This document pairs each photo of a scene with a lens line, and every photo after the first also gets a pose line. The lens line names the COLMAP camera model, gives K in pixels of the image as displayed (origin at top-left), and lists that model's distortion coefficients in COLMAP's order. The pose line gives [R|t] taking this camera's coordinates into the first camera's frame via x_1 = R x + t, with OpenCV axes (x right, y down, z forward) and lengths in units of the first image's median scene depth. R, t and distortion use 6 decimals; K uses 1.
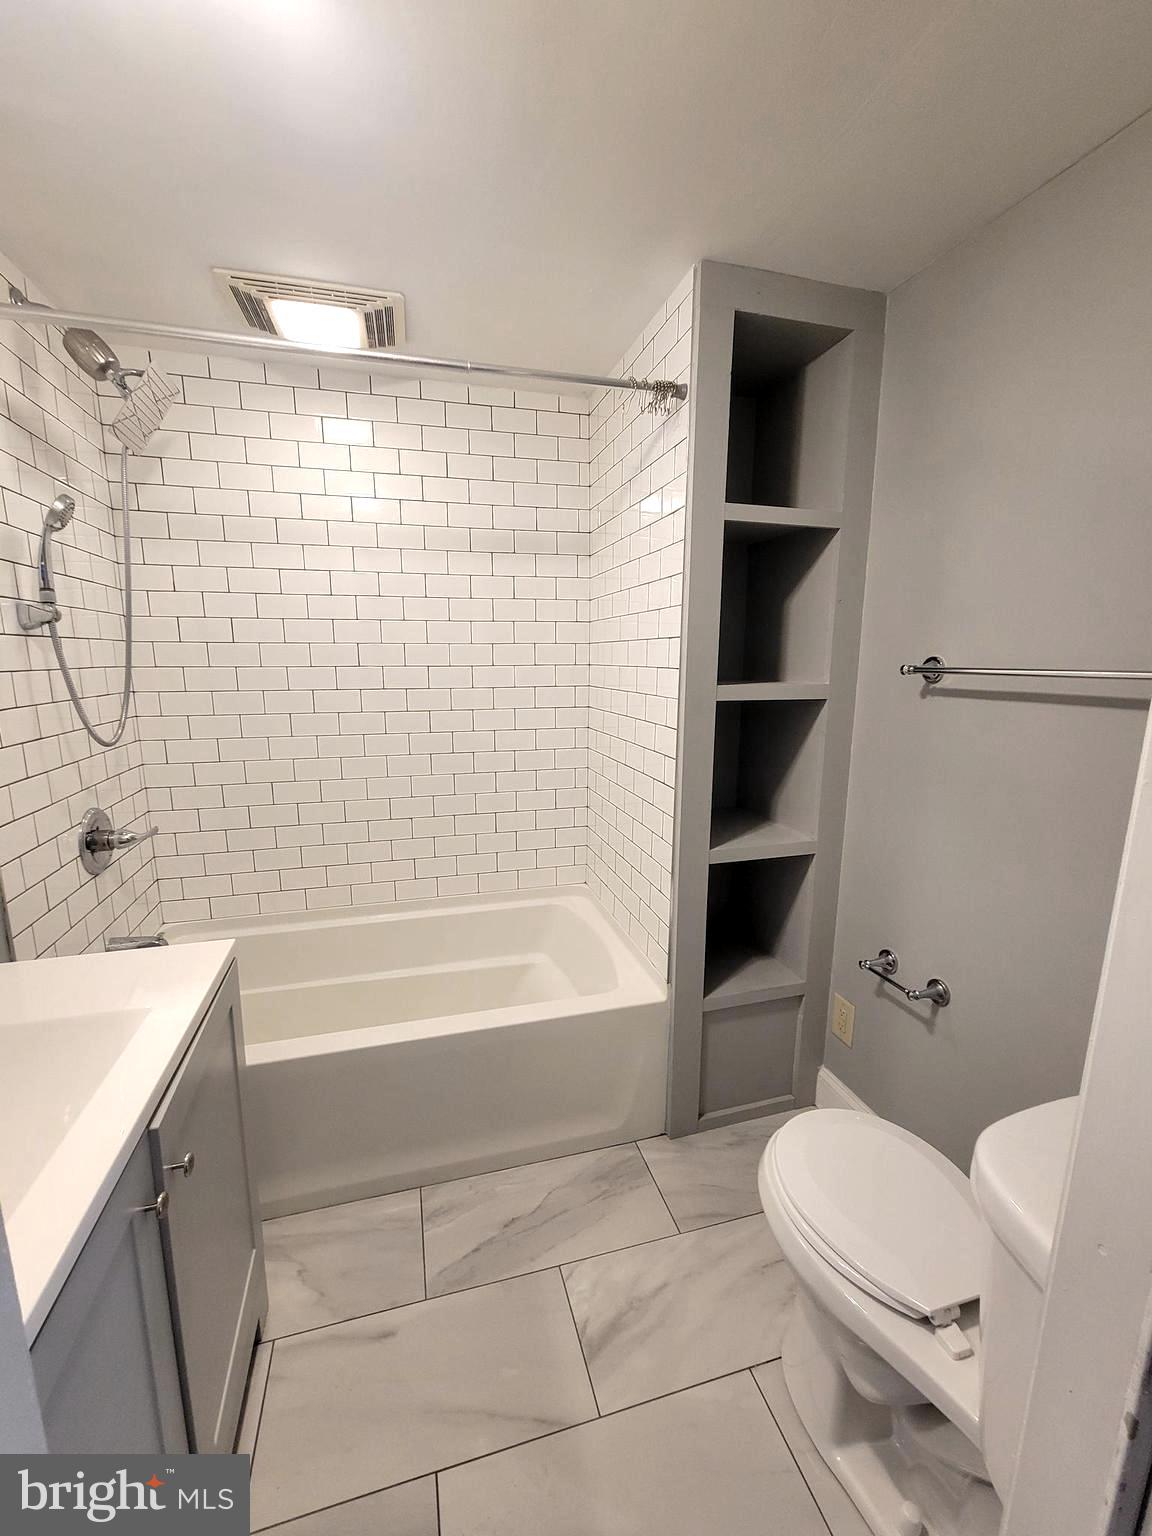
lens RADIAL K [[623.1, 0, 566.7], [0, 623.1, 771.4], [0, 0, 1]] dist [-0.000724, 0.000215]
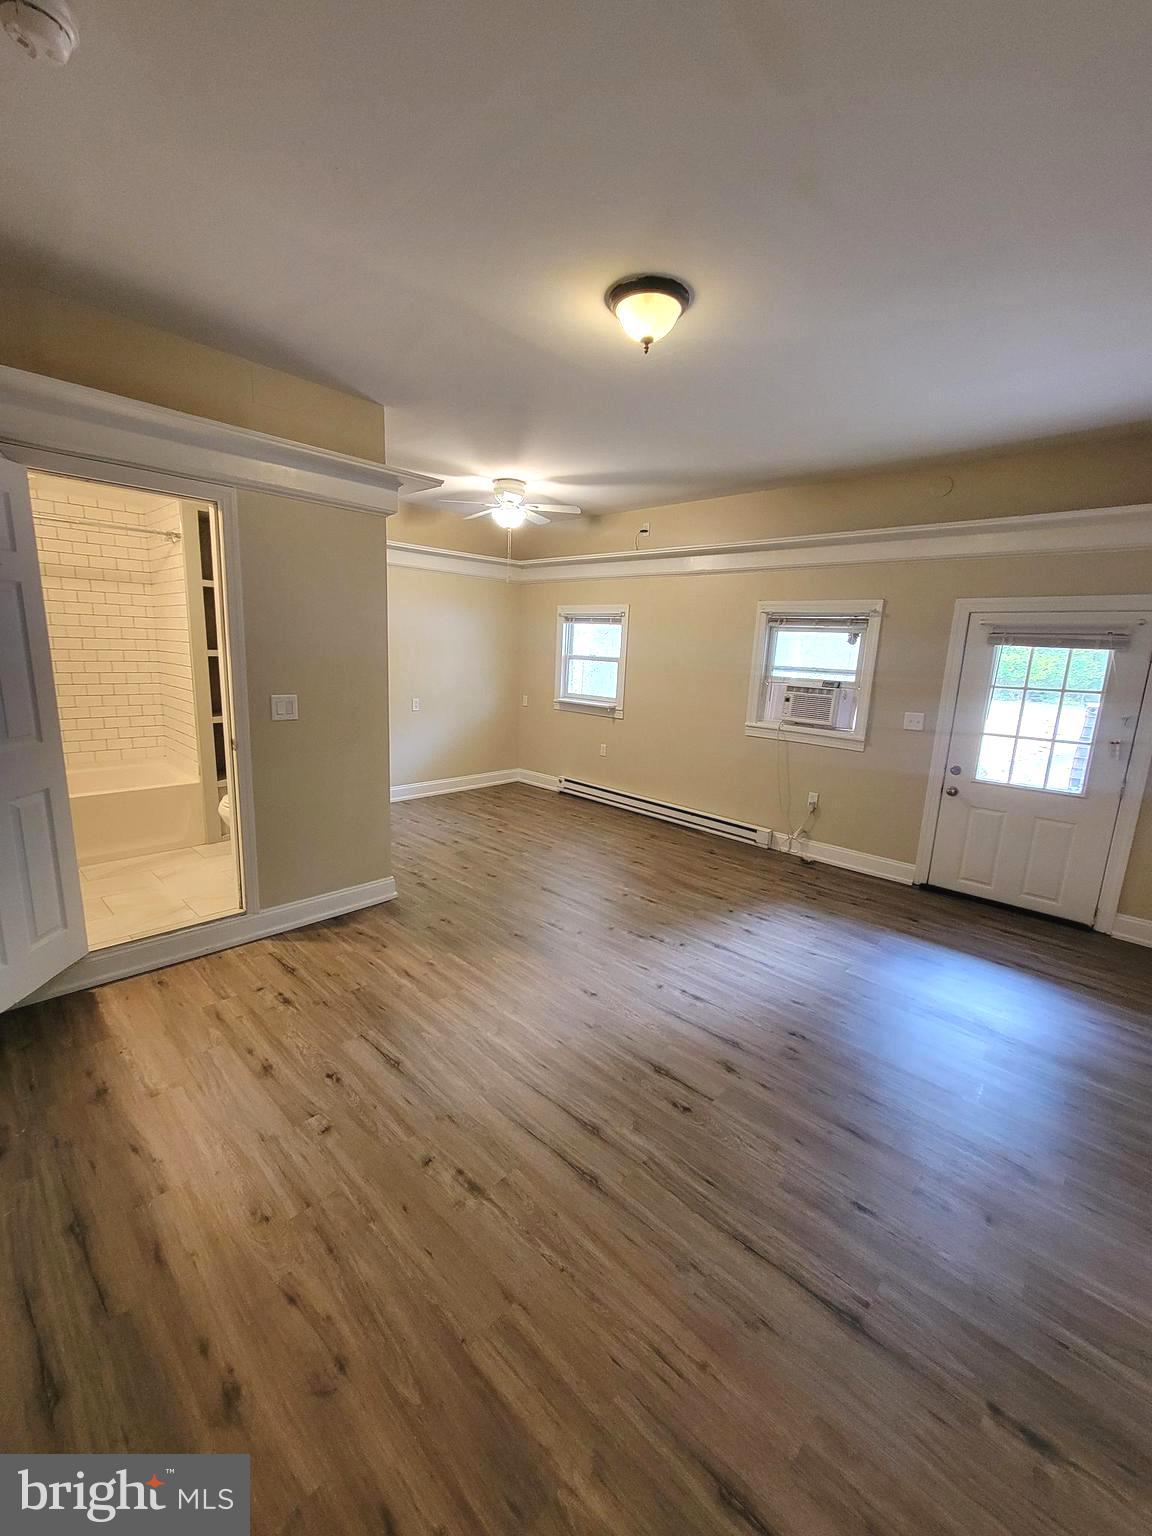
lens RADIAL K [[623.1, 0, 566.7], [0, 623.1, 771.4], [0, 0, 1]] dist [-0.000724, 0.000215]
pose [[0.857835, -0.070148, 0.509115, 0.169304], [0.055859, 0.997498, 0.043319, 0.334032], [-0.510880, -0.008722, 0.859608, -1.958666]]
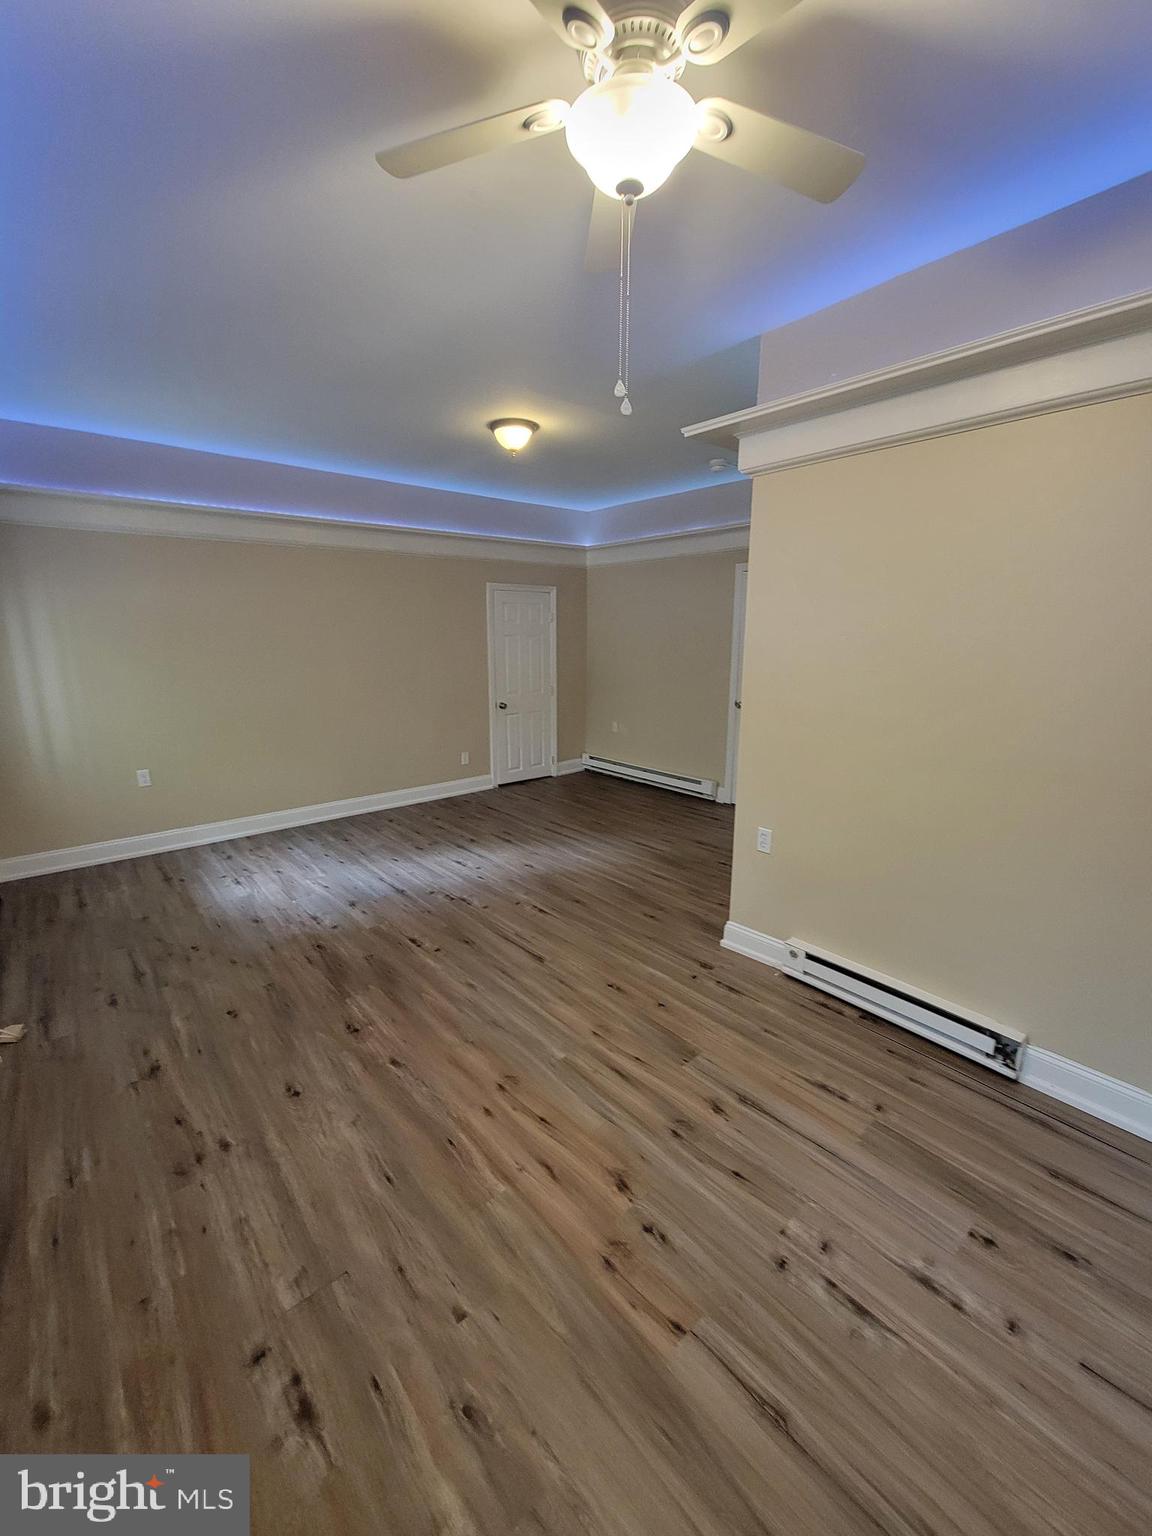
lens RADIAL K [[623.1, 0, 566.7], [0, 623.1, 771.4], [0, 0, 1]] dist [-0.000724, 0.000215]
pose [[-0.906701, 0.095636, -0.410789, 2.044378], [-0.074154, 0.922637, 0.378474, -0.352071], [0.415205, 0.373624, -0.829464, 1.747654]]
